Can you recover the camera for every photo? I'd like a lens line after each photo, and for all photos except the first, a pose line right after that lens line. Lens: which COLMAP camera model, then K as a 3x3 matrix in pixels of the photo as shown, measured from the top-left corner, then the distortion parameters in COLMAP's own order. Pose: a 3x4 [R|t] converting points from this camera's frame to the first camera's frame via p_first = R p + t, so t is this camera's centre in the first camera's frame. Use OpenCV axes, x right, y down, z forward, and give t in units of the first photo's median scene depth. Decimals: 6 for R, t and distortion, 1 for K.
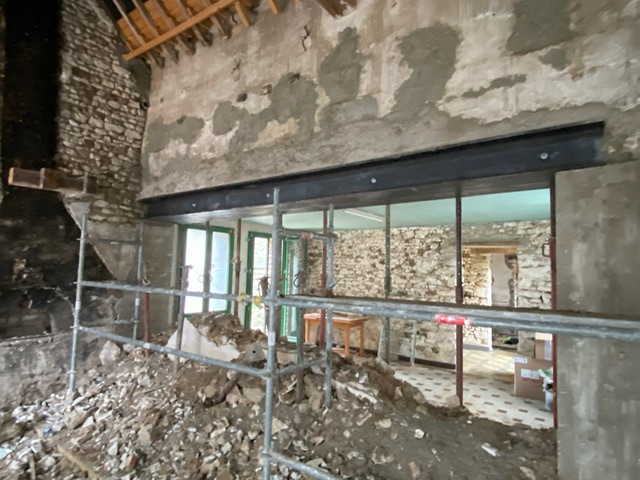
lens RADIAL K [[382.2, 0, 320.1], [0, 382.2, 243.6], [0, 0, 1]] dist [0.009130, -0.010894]
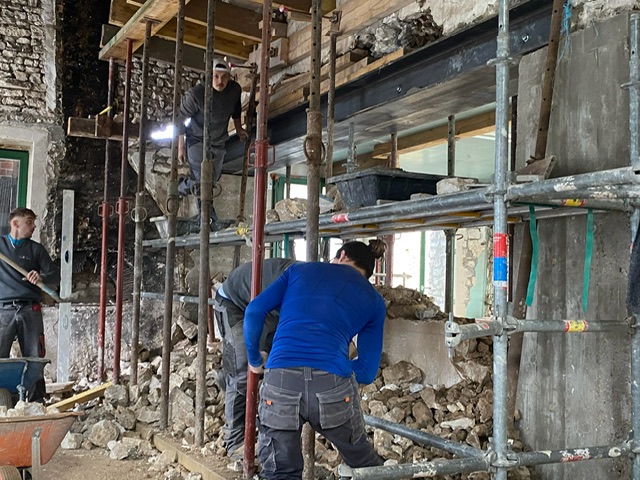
lens RADIAL K [[788.2, 0, 317.9], [0, 788.2, 250.1], [0, 0, 1]] dist [0.118325, 0.000000]
pose [[0.890491, -0.020955, -0.454518, 0.573787], [0.024377, 0.999701, 0.001669, 0.129369], [0.454347, -0.012566, 0.890736, -0.437314]]
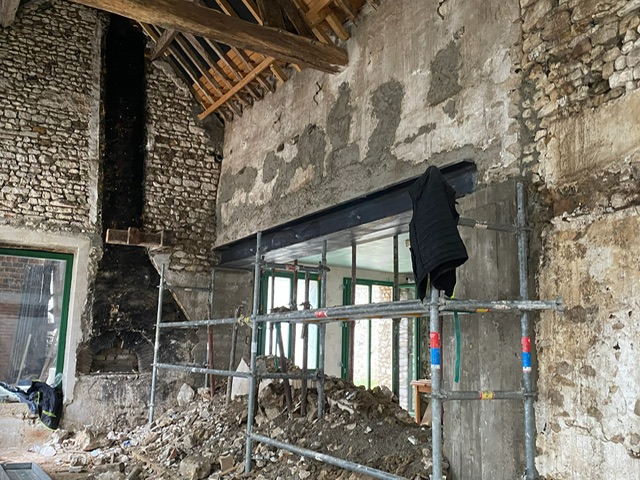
lens RADIAL K [[636.0, 0, 328.8], [0, 636.0, 256.0], [0, 0, 1]] dist [0.051241, 0.000000]
pose [[0.919478, -0.058725, -0.388731, 0.600672], [0.023629, 0.995248, -0.094462, 0.093004], [0.392432, 0.077670, 0.916496, -0.563775]]
